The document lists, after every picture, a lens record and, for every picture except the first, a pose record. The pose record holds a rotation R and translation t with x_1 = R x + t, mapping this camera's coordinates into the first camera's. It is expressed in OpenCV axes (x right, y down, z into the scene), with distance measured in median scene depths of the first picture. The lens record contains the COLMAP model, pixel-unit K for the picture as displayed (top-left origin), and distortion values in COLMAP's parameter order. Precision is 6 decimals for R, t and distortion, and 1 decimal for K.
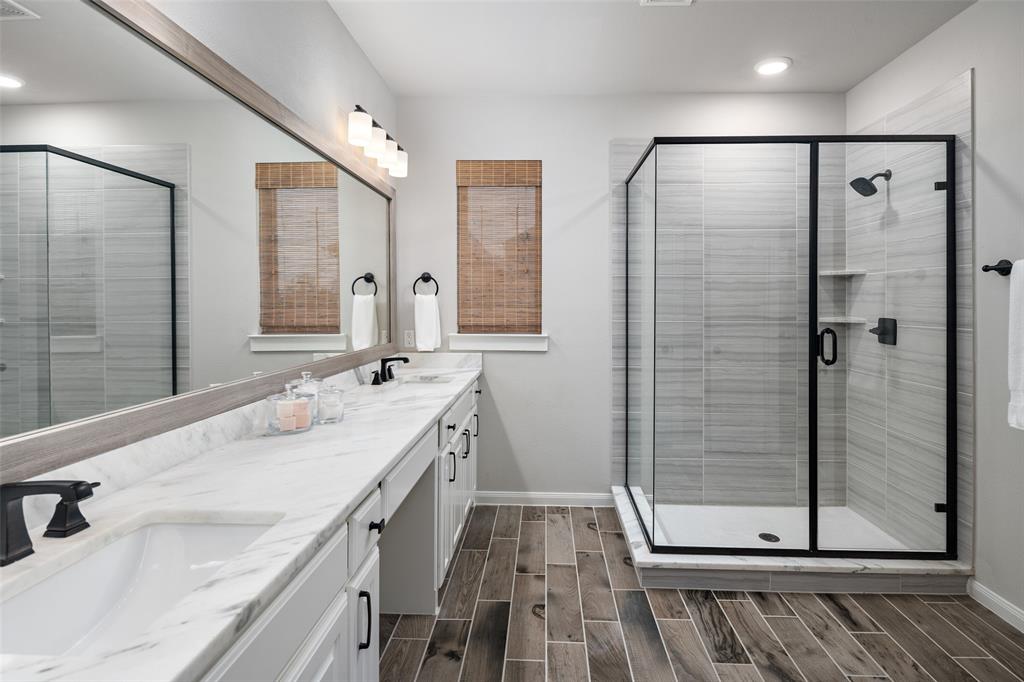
lens RADIAL K [[503.2, 0, 527.1], [0, 503.2, 305.9], [0, 0, 1]] dist [-0.005237, -0.001274]
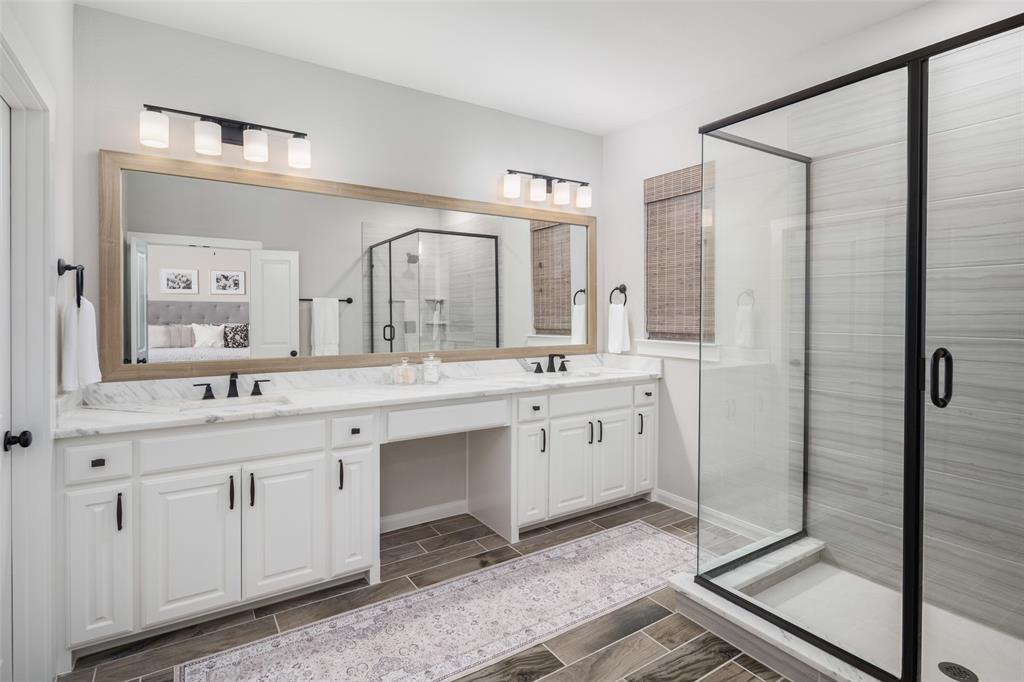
lens RADIAL K [[503.2, 0, 529.1], [0, 503.2, 318.3], [0, 0, 1]] dist [-0.005237, -0.001274]
pose [[0.587411, 0.005839, -0.809268, 0.600819], [-0.002155, 0.999982, 0.005651, 0.003735], [0.809286, -0.001576, 0.587413, 0.159895]]
